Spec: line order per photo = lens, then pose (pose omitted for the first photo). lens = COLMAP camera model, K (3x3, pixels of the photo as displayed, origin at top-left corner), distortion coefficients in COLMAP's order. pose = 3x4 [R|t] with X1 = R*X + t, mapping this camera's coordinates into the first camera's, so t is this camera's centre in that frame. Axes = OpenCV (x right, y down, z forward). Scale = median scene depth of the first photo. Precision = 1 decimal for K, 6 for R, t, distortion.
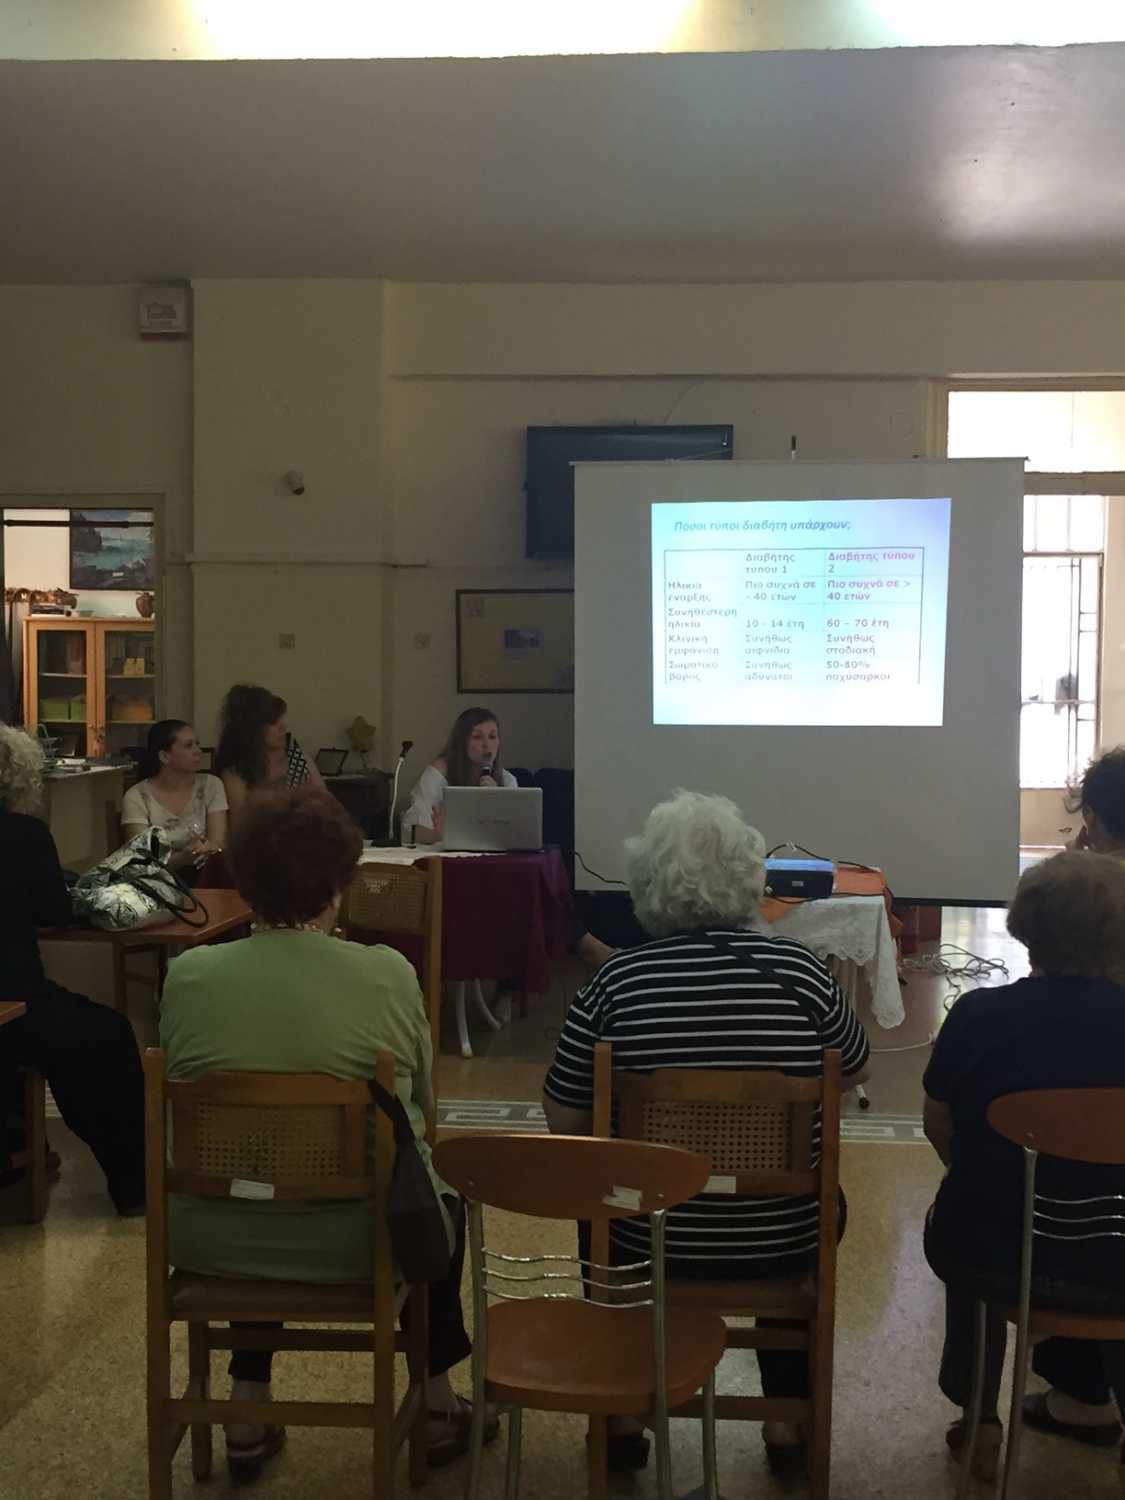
lens RADIAL K [[2129.5, 0, 557.4], [0, 2129.5, 744.5], [0, 0, 1]] dist [0.035727, 0.000000]
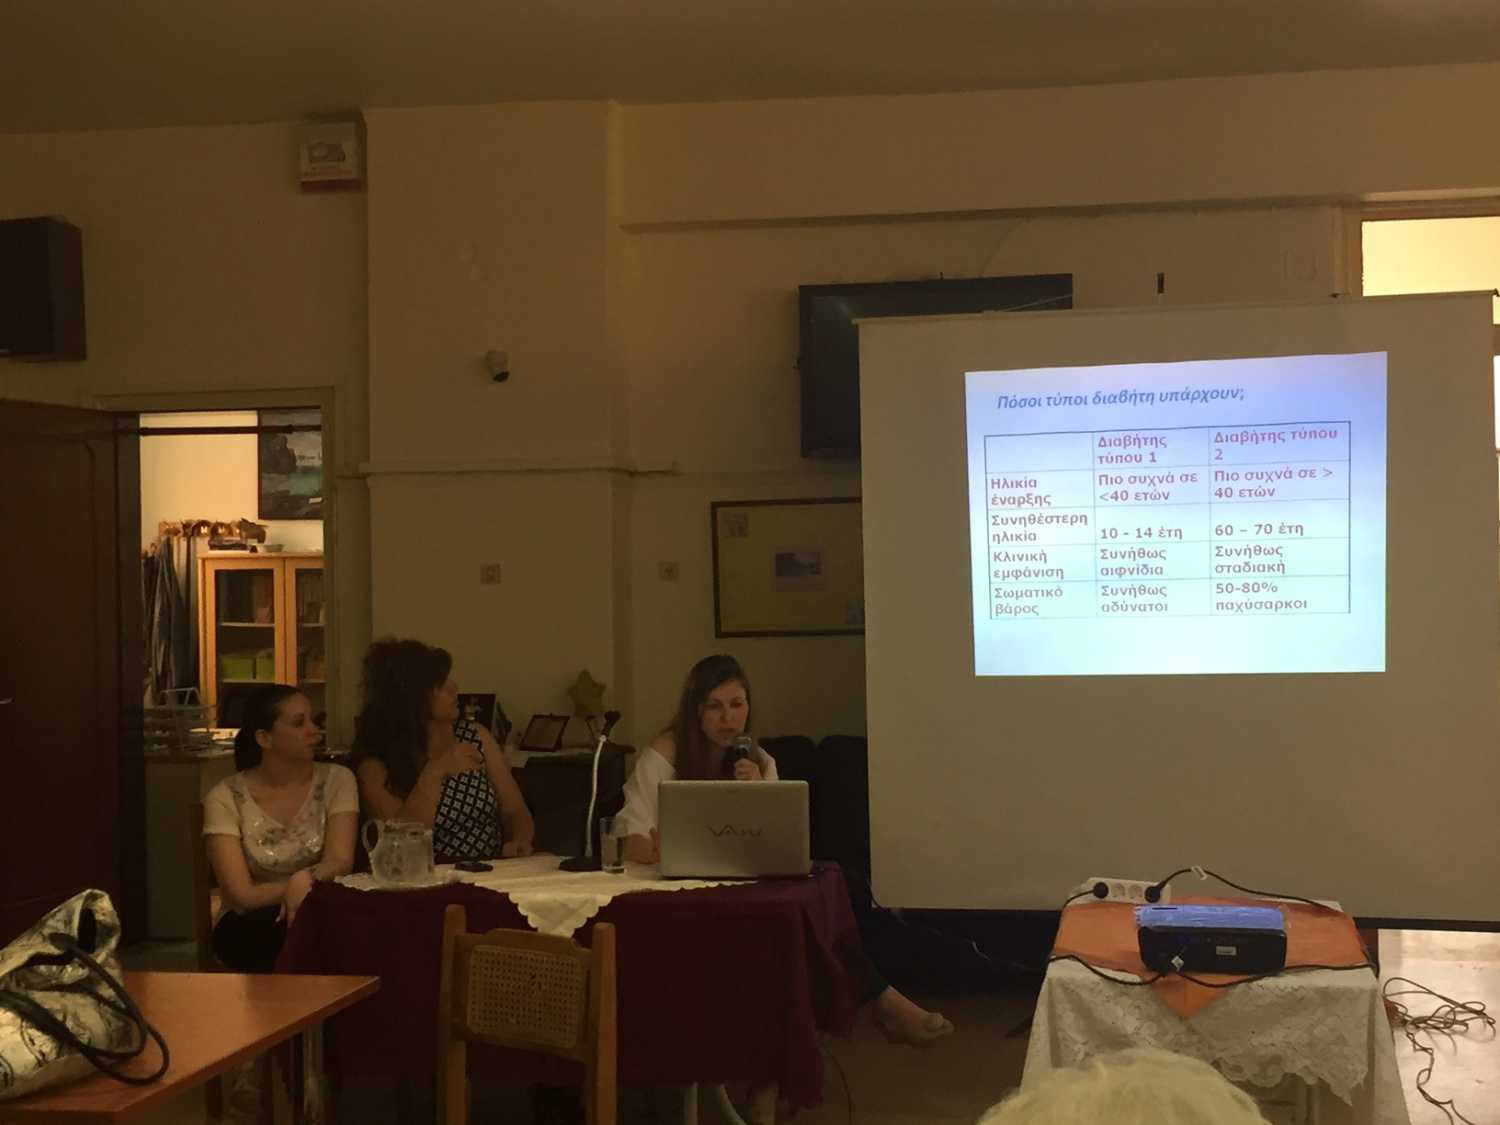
lens RADIAL K [[2129.5, 0, 762.6], [0, 2129.5, 558.8], [0, 0, 1]] dist [0.035727, 0.000000]
pose [[0.998360, -0.021516, -0.053045, 0.012301], [0.018339, 0.998050, -0.059659, -0.007355], [0.054225, 0.058589, 0.996808, 0.274268]]
